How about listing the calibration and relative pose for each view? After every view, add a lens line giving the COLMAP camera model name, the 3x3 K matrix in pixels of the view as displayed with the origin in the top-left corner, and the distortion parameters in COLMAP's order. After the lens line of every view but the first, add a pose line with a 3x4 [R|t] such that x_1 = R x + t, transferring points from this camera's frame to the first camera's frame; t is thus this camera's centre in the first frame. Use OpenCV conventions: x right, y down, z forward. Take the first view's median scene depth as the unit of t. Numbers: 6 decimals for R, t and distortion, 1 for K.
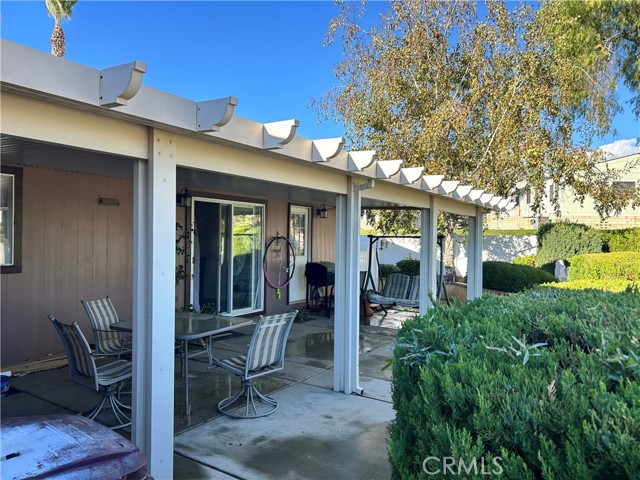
lens RADIAL K [[483.6, 0, 315.6], [0, 483.6, 237.2], [0, 0, 1]] dist [0.040972, -0.035853]
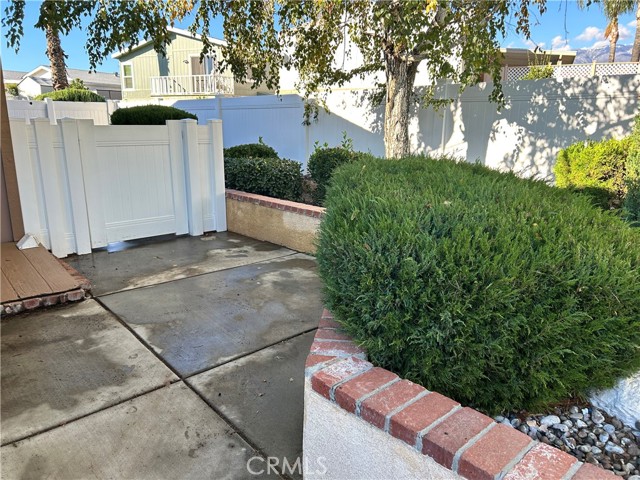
lens RADIAL K [[483.6, 0, 321.0], [0, 483.6, 238.1], [0, 0, 1]] dist [0.040972, -0.035853]
pose [[0.964821, 0.057993, -0.256432, 0.404171], [0.003774, 0.972213, 0.234067, 0.032783], [0.262881, -0.226800, 0.937793, 0.780231]]
